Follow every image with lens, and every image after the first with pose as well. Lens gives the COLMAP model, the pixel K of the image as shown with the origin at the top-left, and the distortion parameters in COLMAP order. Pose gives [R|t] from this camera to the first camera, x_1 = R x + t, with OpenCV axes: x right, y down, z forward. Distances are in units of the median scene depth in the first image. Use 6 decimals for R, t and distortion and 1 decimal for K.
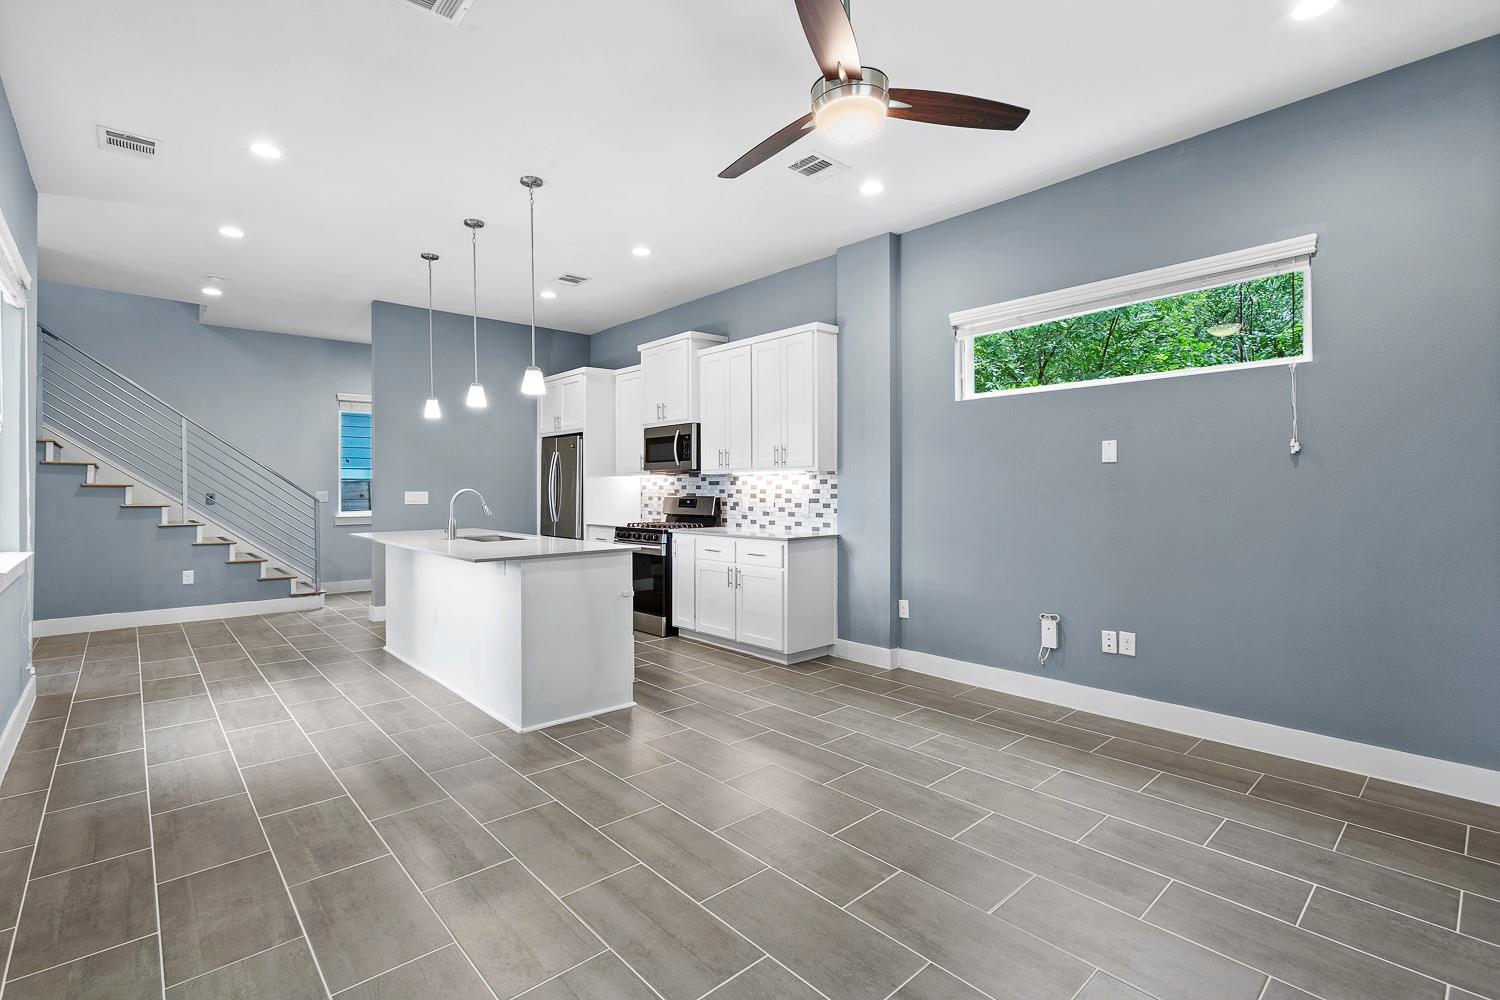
lens RADIAL K [[688.5, 0, 747.1], [0, 688.5, 476.0], [0, 0, 1]] dist [-0.025581, 0.010000]
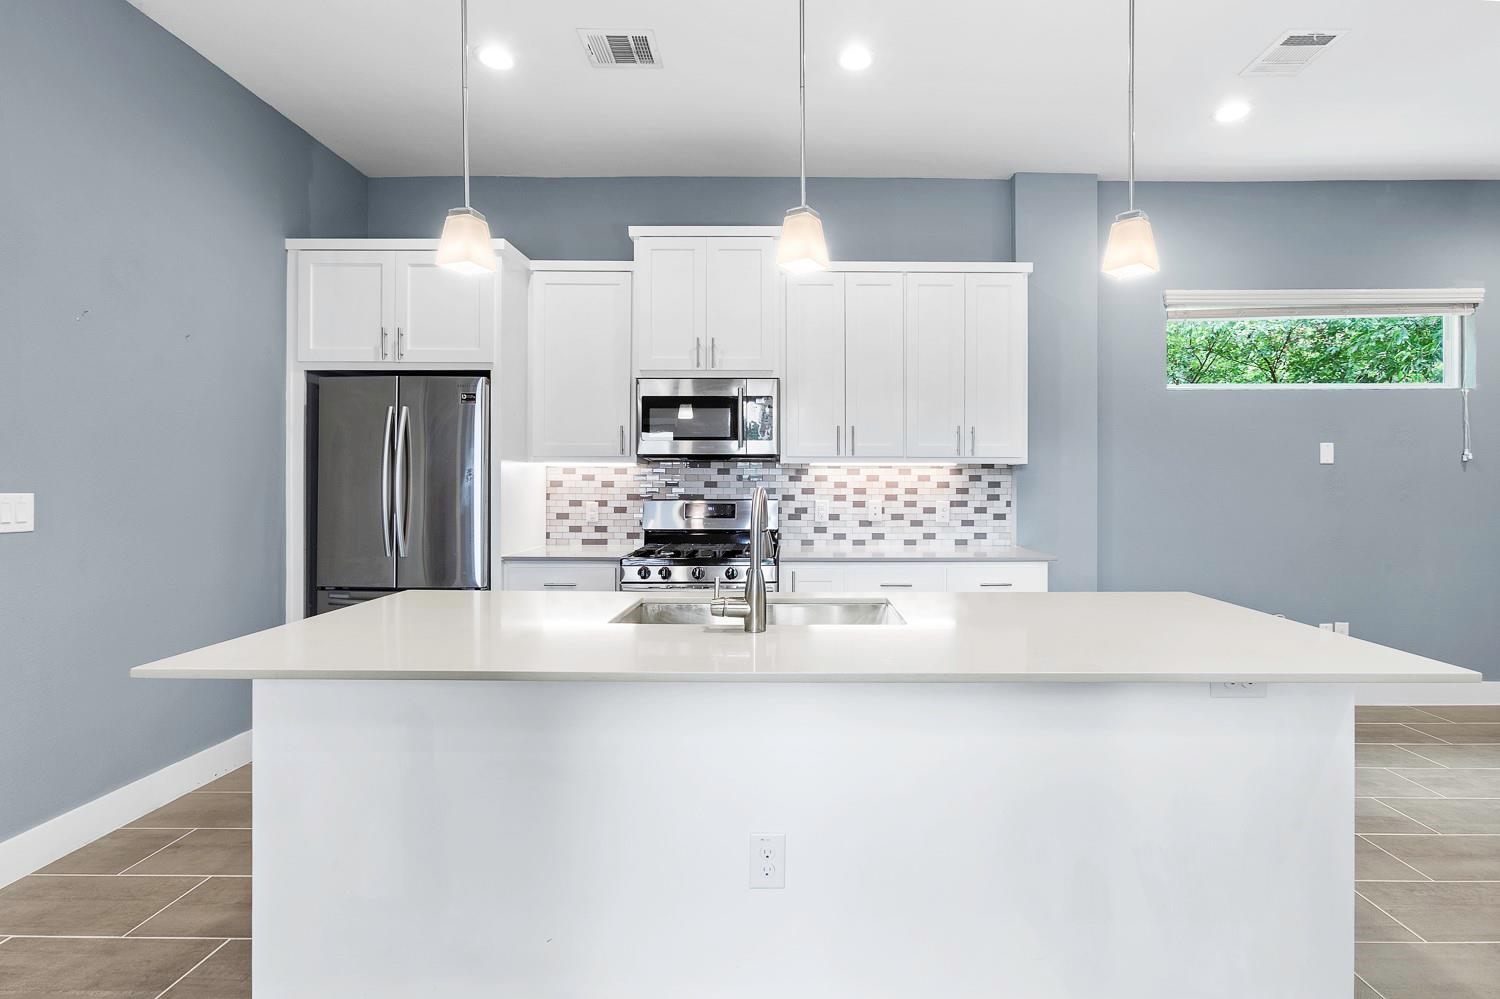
lens RADIAL K [[688.5, 0, 670.2], [0, 688.5, 480.2], [0, 0, 1]] dist [-0.025581, 0.010000]
pose [[0.677447, 0.008525, 0.735522, -0.621948], [-0.016990, 0.999847, 0.004060, 0.012331], [-0.735376, -0.015247, 0.677488, 0.693231]]
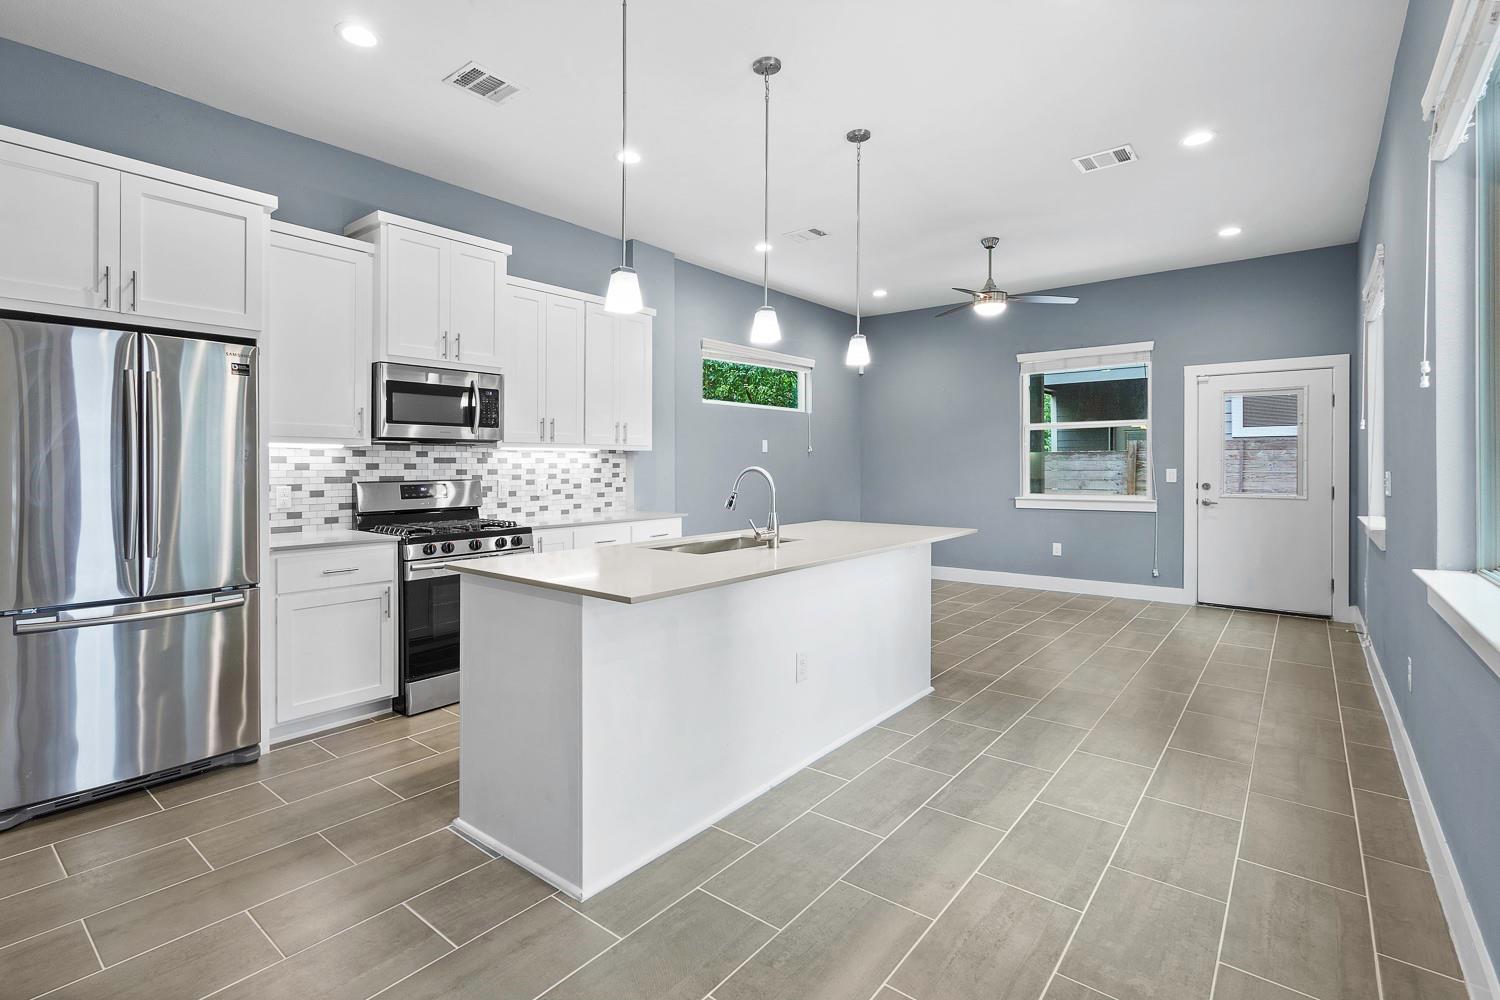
lens RADIAL K [[688.5, 0, 715.7], [0, 688.5, 474.8], [0, 0, 1]] dist [-0.025581, 0.010000]
pose [[-0.122488, -0.011318, 0.992406, -0.839277], [-0.016121, 0.999826, 0.009413, 0.015588], [-0.992339, -0.014846, -0.122649, 0.903693]]
